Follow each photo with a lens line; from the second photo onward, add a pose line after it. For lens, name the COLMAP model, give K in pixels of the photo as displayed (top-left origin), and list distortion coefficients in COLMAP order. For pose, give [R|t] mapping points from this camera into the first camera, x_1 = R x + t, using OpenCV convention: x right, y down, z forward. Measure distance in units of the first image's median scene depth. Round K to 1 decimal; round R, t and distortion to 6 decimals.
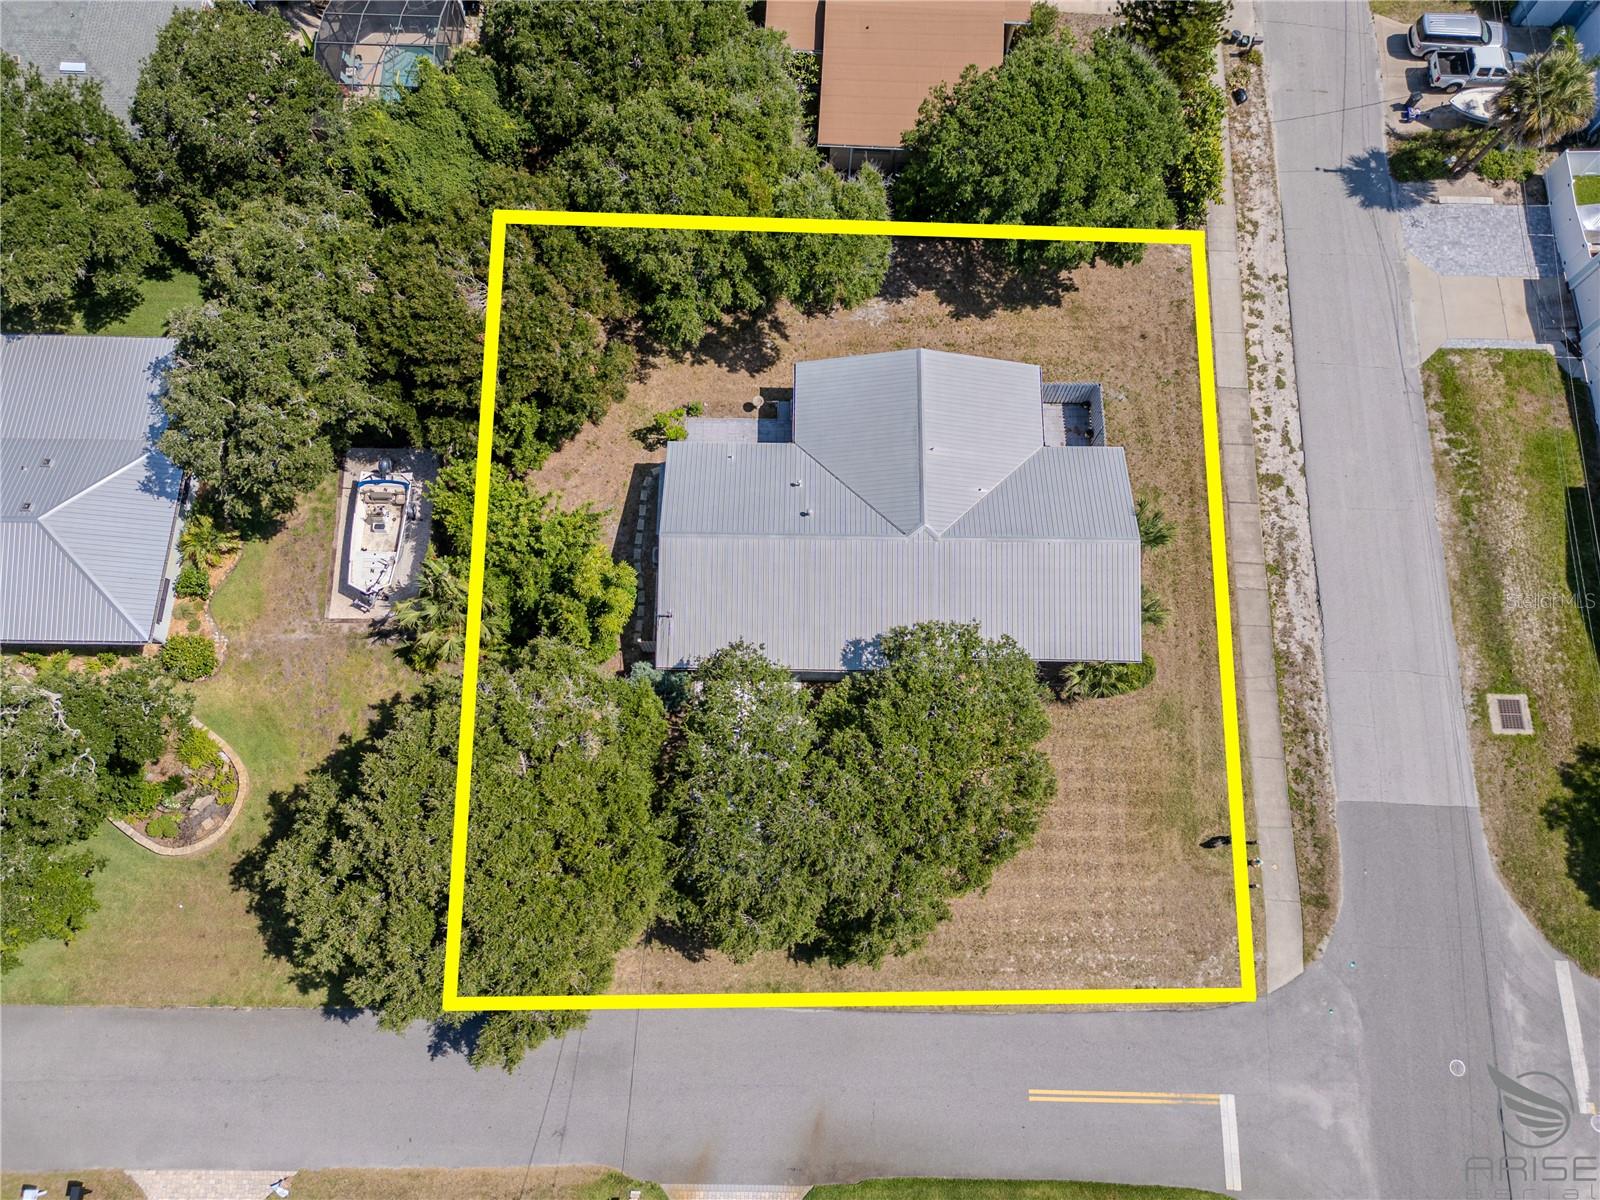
lens RADIAL K [[1122.9, 0, 800.0], [0, 1122.9, 600.0], [0, 0, 1]] dist [0.065111, -0.062226]
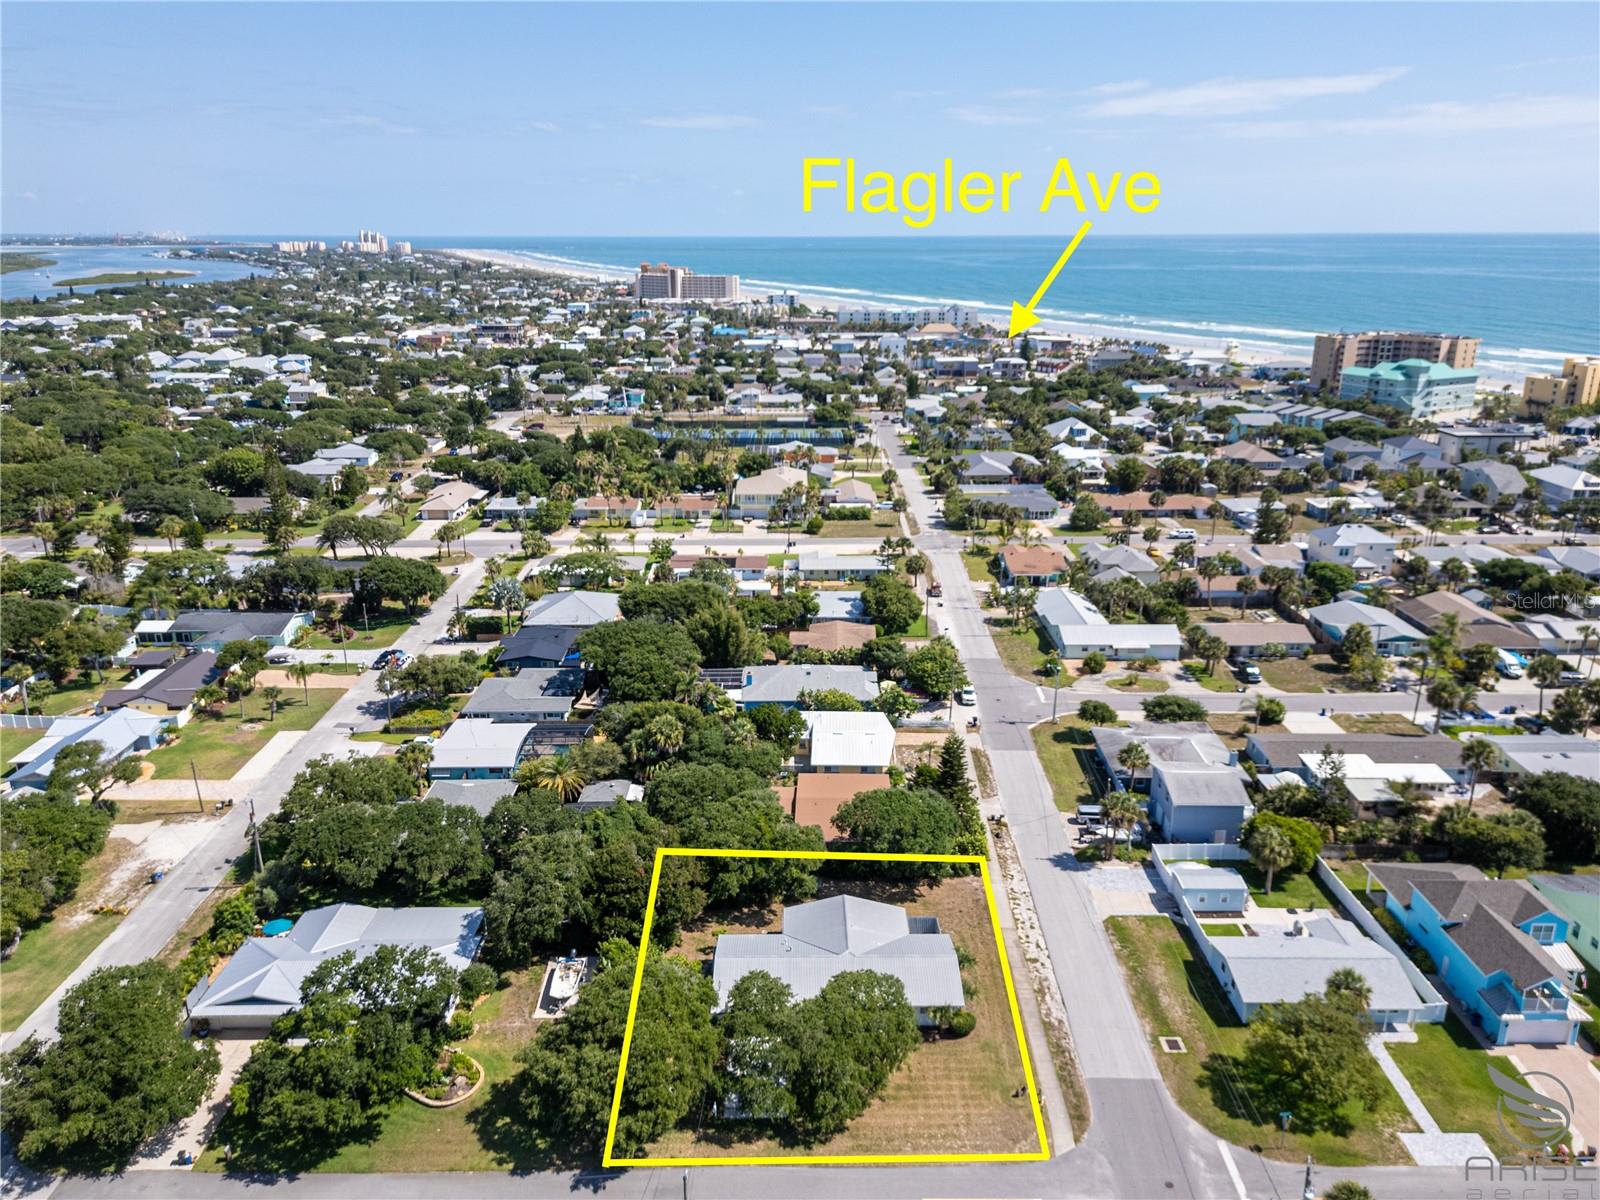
lens RADIAL K [[1154.6, 0, 800.0], [0, 1154.6, 600.0], [0, 0, 1]] dist [0.065549, -0.071210]
pose [[0.999786, -0.014890, 0.014396, 0.004292], [0.020392, 0.586285, -0.809848, 1.196993], [0.003619, 0.809968, 0.586463, -0.691063]]
